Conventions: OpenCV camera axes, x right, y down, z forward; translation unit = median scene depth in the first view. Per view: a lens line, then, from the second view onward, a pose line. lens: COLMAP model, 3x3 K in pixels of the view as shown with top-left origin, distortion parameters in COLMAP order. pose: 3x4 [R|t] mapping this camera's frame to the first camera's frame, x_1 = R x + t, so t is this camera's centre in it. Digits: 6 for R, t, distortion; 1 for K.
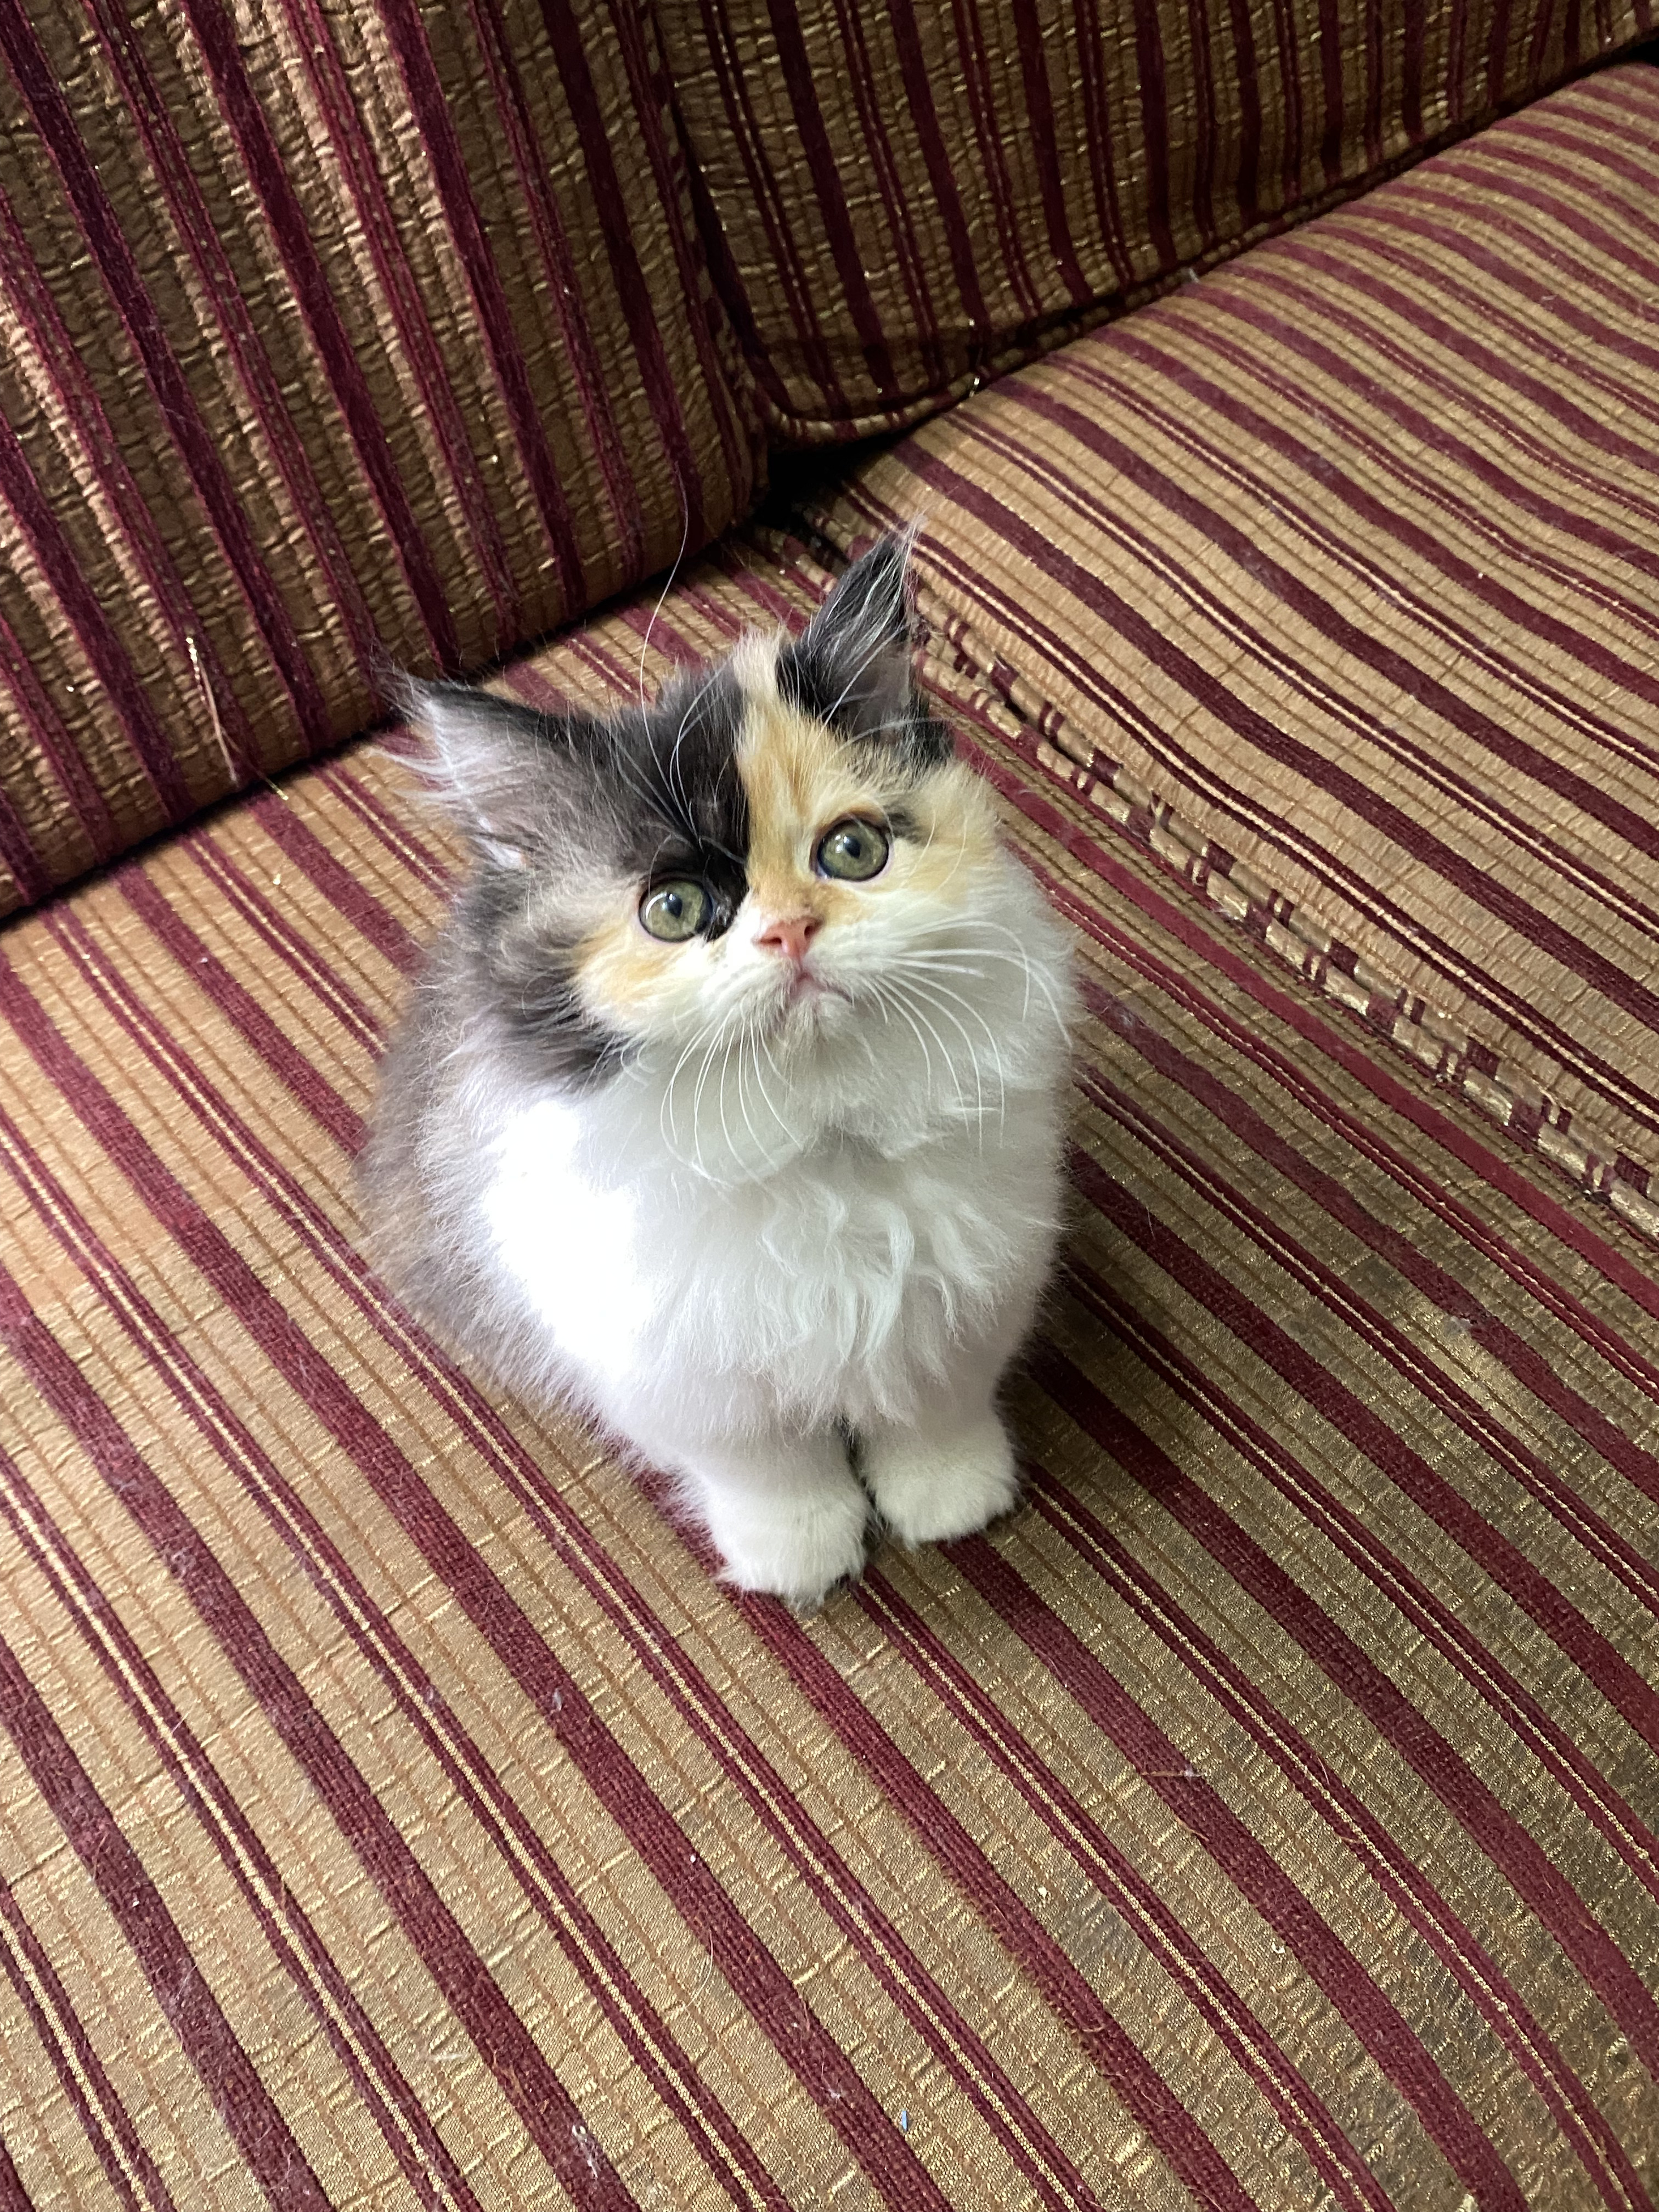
lens RADIAL K [[1975.2, 0, 801.8], [0, 1975.2, 1113.3], [0, 0, 1]] dist [0.003592, -0.014947]
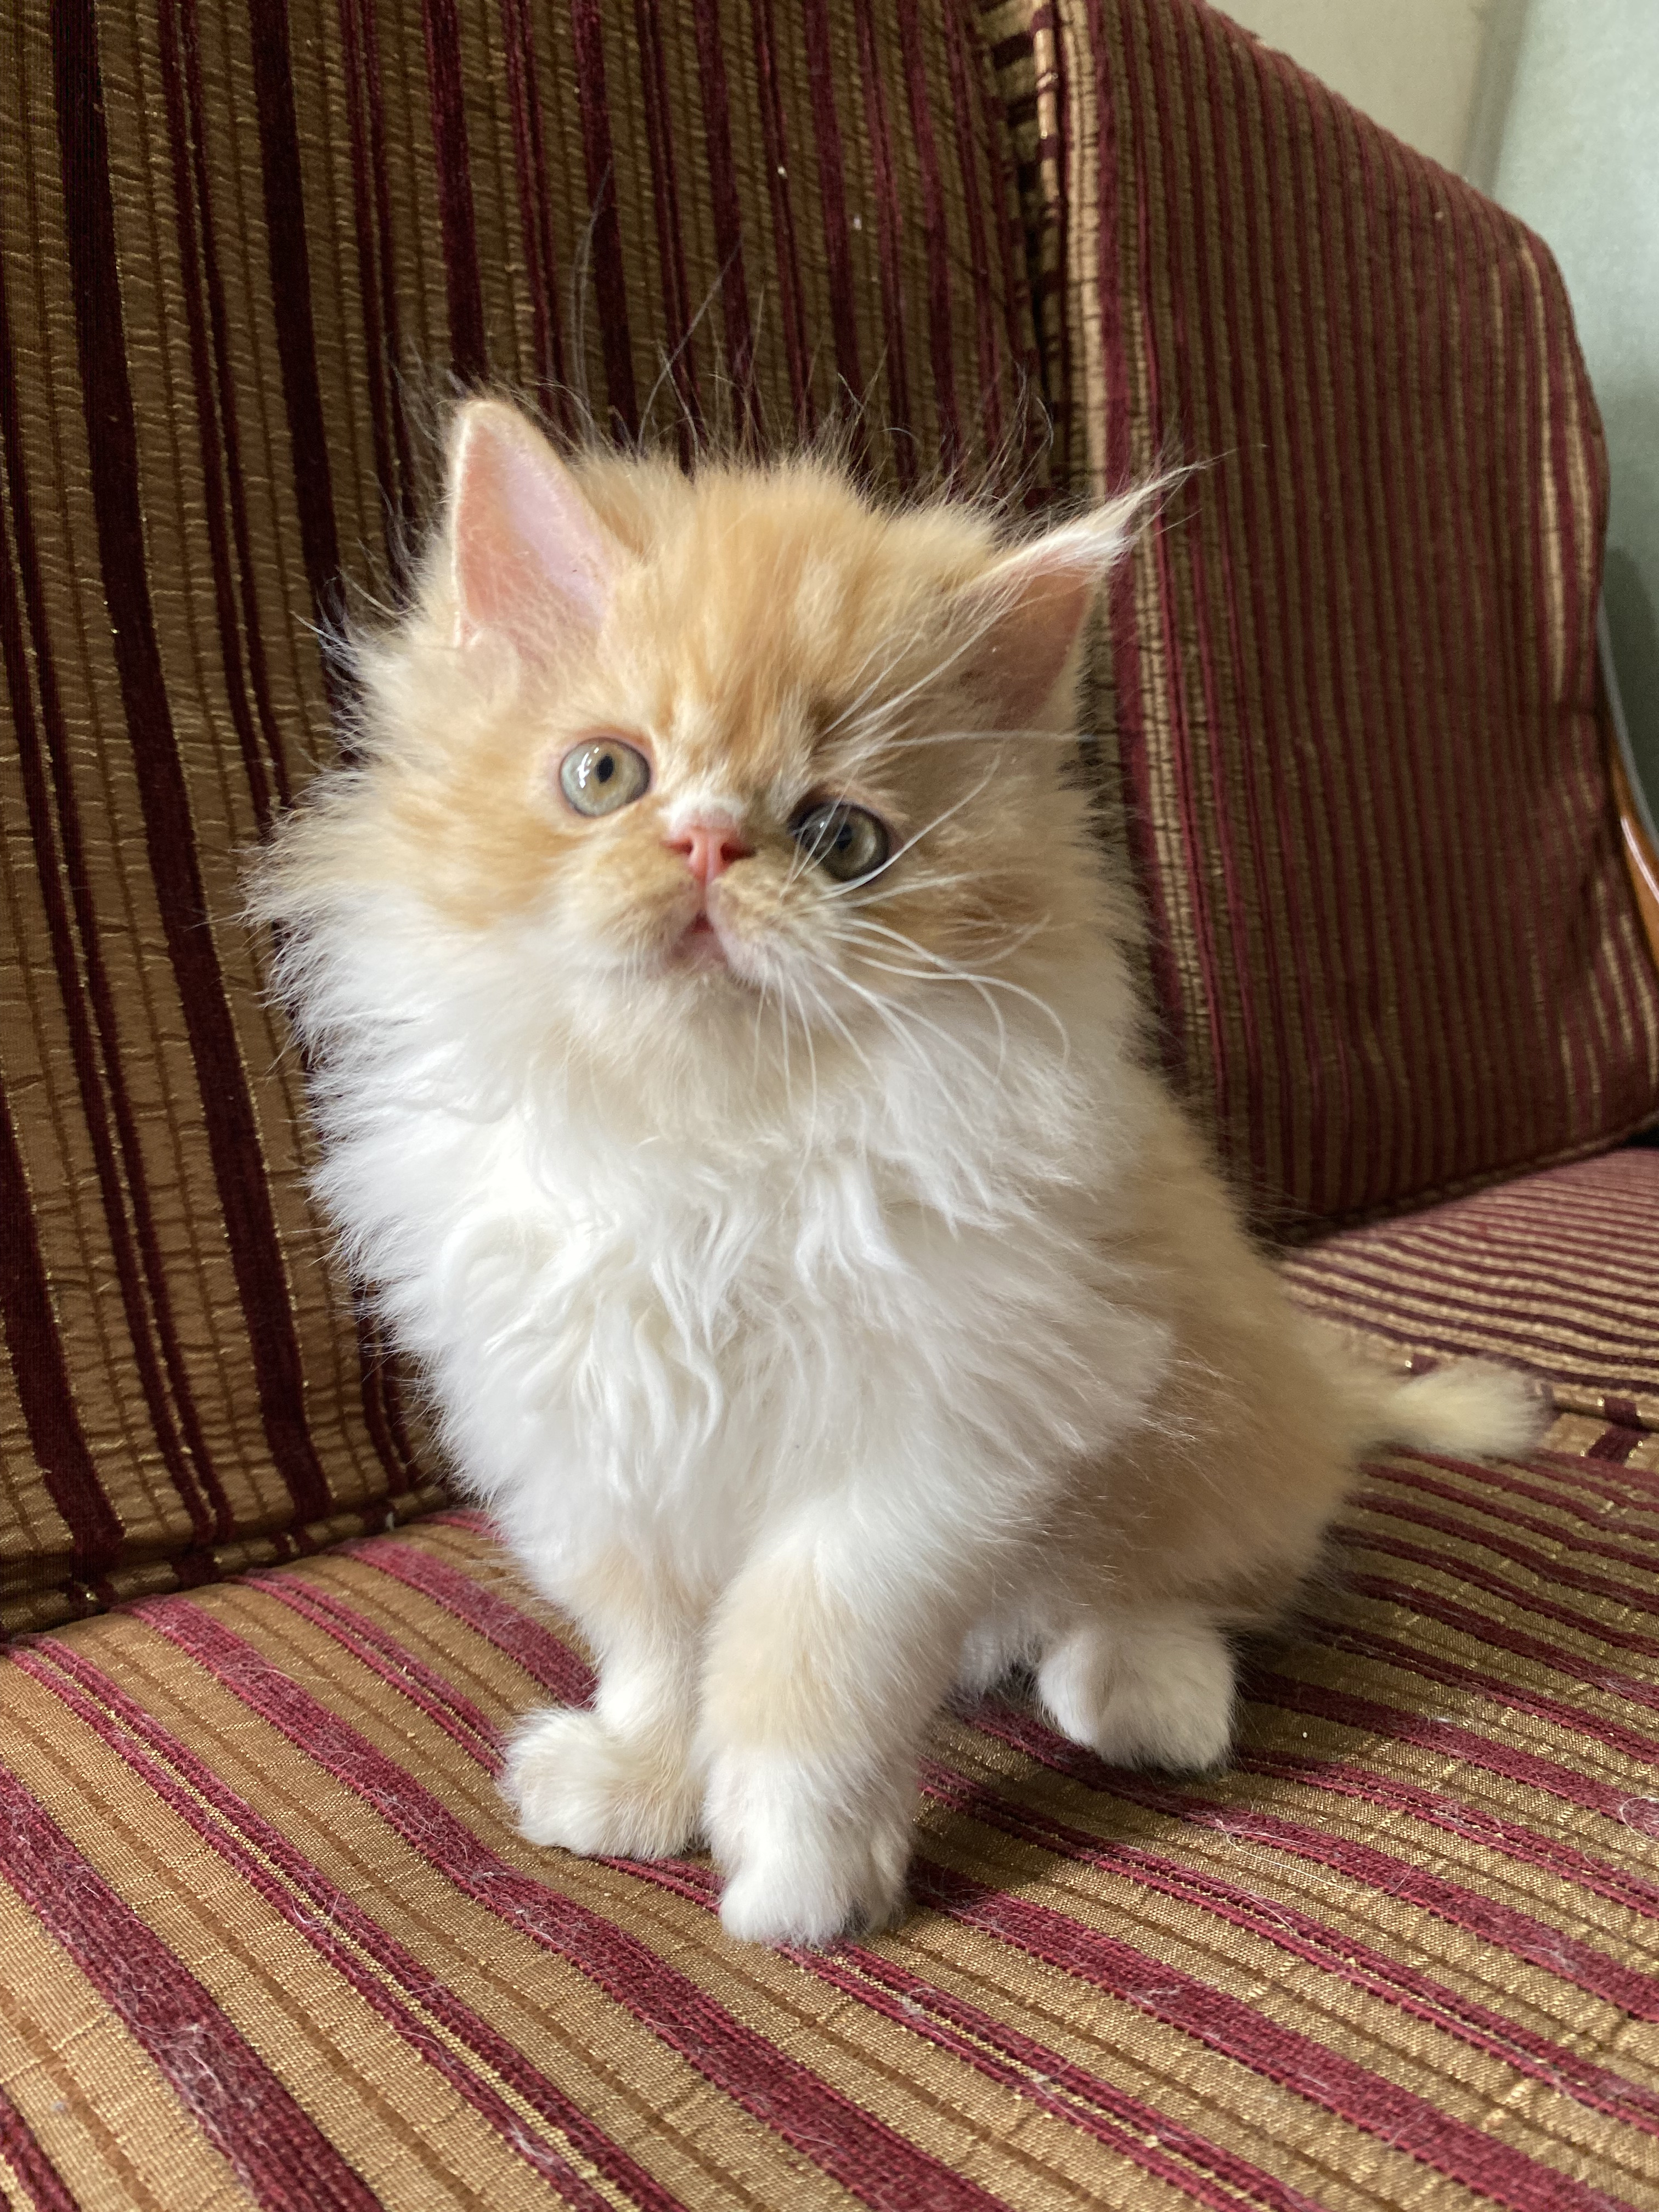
lens RADIAL K [[1696.5, 0, 801.5], [0, 1696.5, 1099.7], [0, 0, 1]] dist [-0.010758, 0.003467]
pose [[0.989405, 0.033979, 0.141149, 0.295858], [0.076735, 0.702935, -0.707103, -0.176422], [-0.123245, 0.710442, 0.692880, 0.650256]]
